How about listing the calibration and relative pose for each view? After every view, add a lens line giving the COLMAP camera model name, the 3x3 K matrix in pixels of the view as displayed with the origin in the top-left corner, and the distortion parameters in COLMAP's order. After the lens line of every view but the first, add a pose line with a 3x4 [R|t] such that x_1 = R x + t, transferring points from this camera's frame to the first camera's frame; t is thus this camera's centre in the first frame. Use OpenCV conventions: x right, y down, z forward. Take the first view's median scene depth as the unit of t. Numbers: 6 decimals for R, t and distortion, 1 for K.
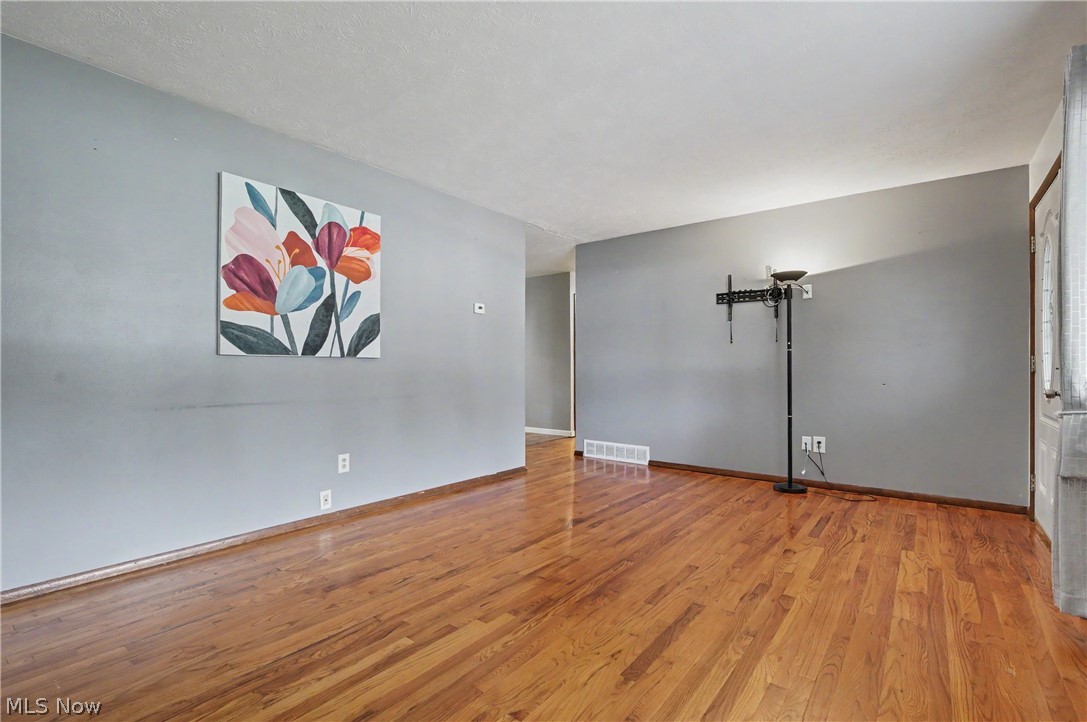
lens RADIAL K [[497.6, 0, 546.3], [0, 497.6, 365.9], [0, 0, 1]] dist [-0.004700, 0.000853]
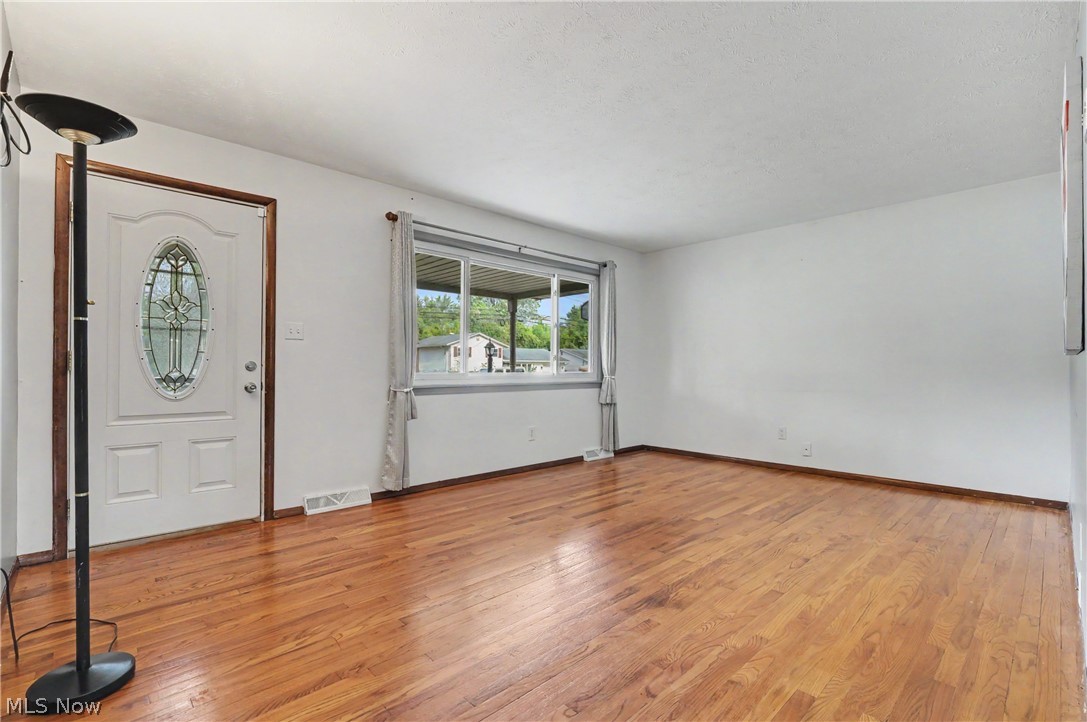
lens RADIAL K [[495.3, 0, 539.2], [0, 495.3, 363.4], [0, 0, 1]] dist [0.000420, 0.000113]
pose [[-0.986747, -0.004369, 0.162210, 0.110523], [-0.006103, 0.999929, -0.010194, 0.004024], [-0.162154, -0.011049, -0.986704, 1.729219]]
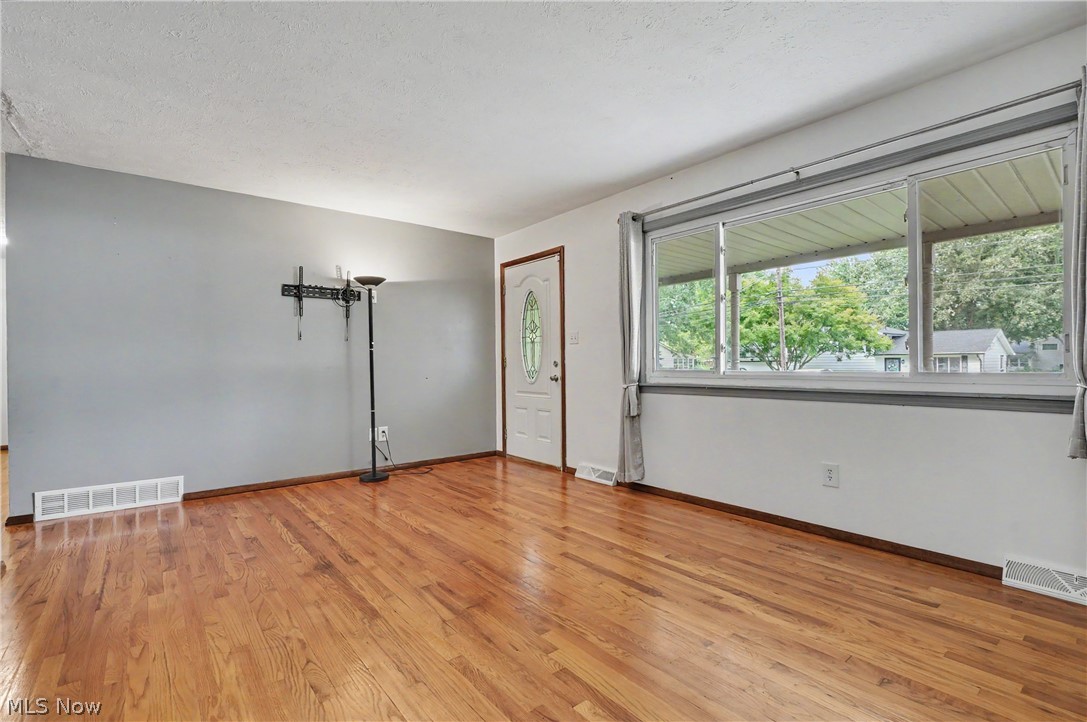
lens RADIAL K [[497.6, 0, 546.3], [0, 497.6, 365.9], [0, 0, 1]] dist [-0.004700, 0.000853]
pose [[0.234623, -0.008506, 0.972049, -0.620611], [0.005953, 0.999956, 0.007313, -0.003042], [-0.972068, 0.004071, 0.234663, 0.500076]]
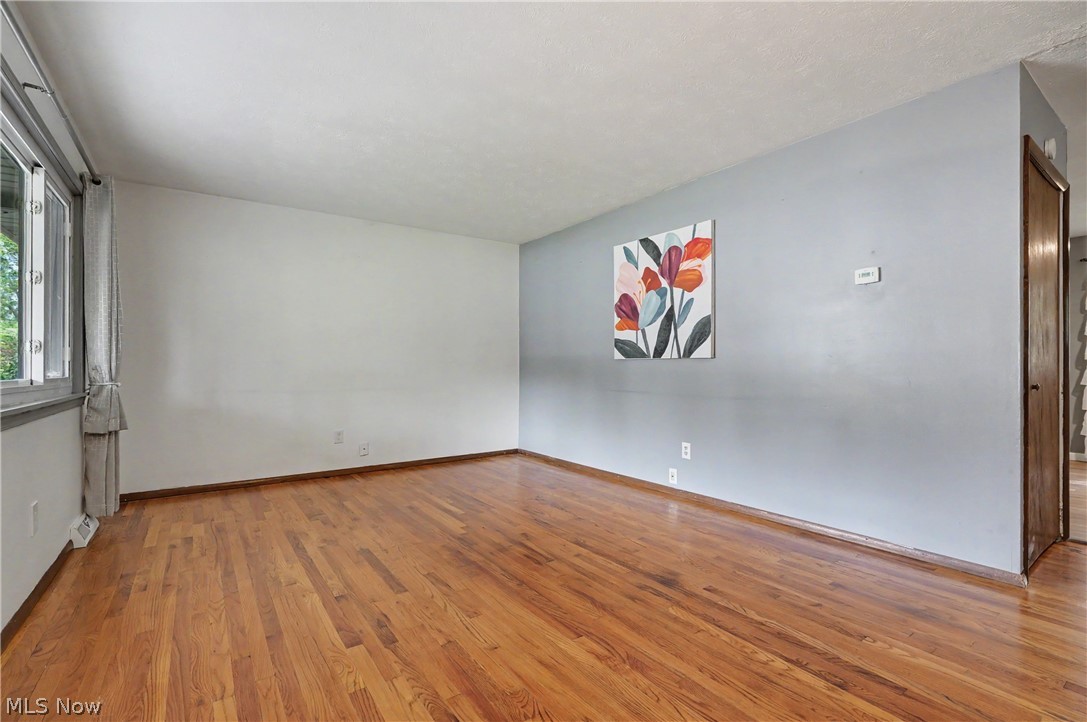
lens RADIAL K [[497.6, 0, 546.3], [0, 497.6, 365.9], [0, 0, 1]] dist [-0.004700, 0.000853]
pose [[-0.295370, -0.002475, -0.955380, 0.823341], [0.004169, 0.999984, -0.003879, 0.003280], [0.955374, -0.005129, -0.295354, 1.078913]]
